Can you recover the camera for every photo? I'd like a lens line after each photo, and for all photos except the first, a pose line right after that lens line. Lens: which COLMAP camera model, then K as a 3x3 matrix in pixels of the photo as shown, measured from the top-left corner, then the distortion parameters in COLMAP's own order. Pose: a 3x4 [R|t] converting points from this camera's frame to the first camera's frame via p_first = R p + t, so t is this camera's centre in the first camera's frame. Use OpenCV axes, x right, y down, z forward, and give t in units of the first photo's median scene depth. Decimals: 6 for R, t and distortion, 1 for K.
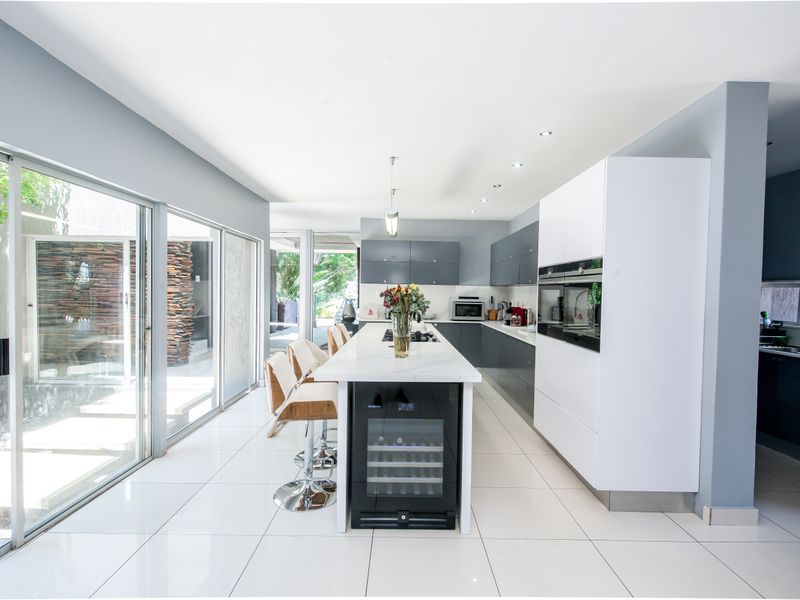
lens RADIAL K [[415.7, 0, 400.0], [0, 415.7, 300.0], [0, 0, 1]] dist [-0.002152, -0.000804]
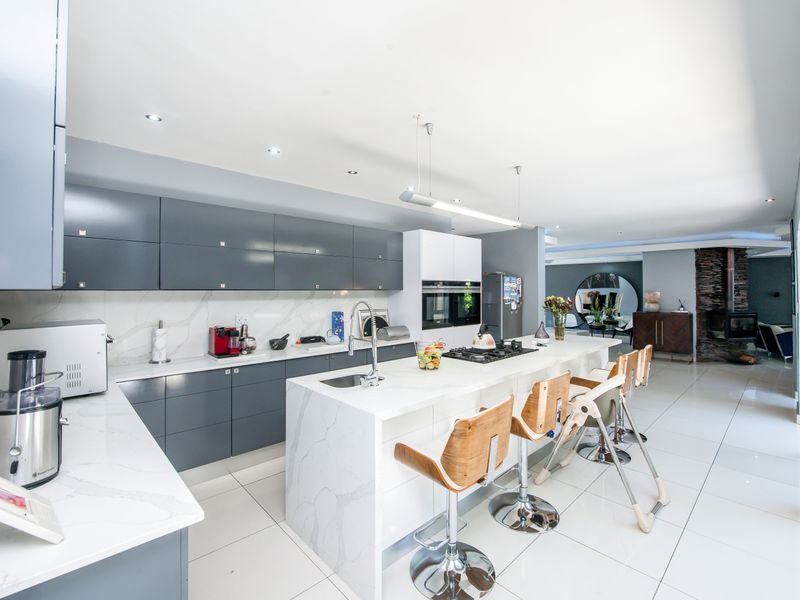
lens RADIAL K [[364.8, 0, 398.5], [0, 364.8, 286.9], [0, 0, 1]] dist [-0.001991, -0.000950]
pose [[-0.683096, -0.016513, 0.730142, -0.653130], [0.000162, 0.999741, 0.022762, -0.120678], [-0.730328, 0.015667, -0.682917, 2.670772]]
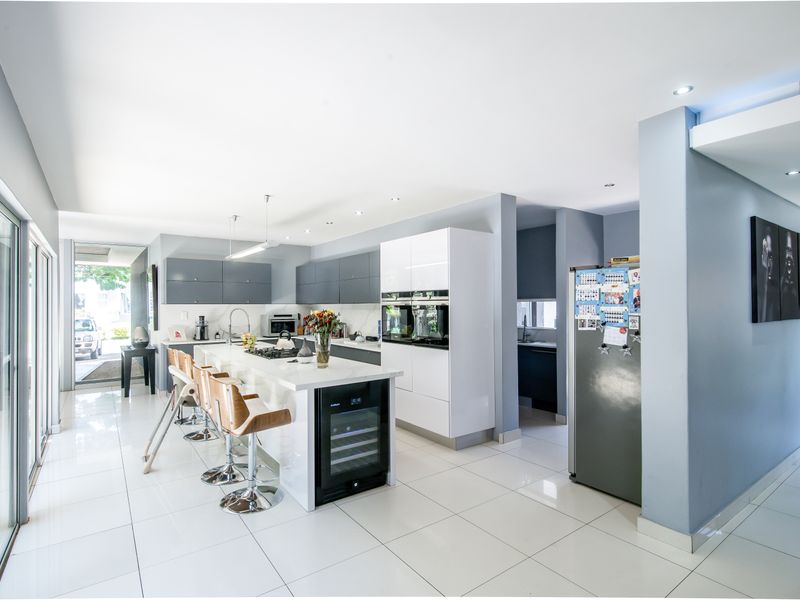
lens RADIAL K [[415.7, 0, 400.0], [0, 415.7, 300.0], [0, 0, 1]] dist [-0.002152, -0.000804]
pose [[0.809892, -0.014076, 0.586410, -0.585089], [0.032123, 0.999276, -0.020379, -0.036461], [-0.585699, 0.035343, 0.809758, -0.170698]]
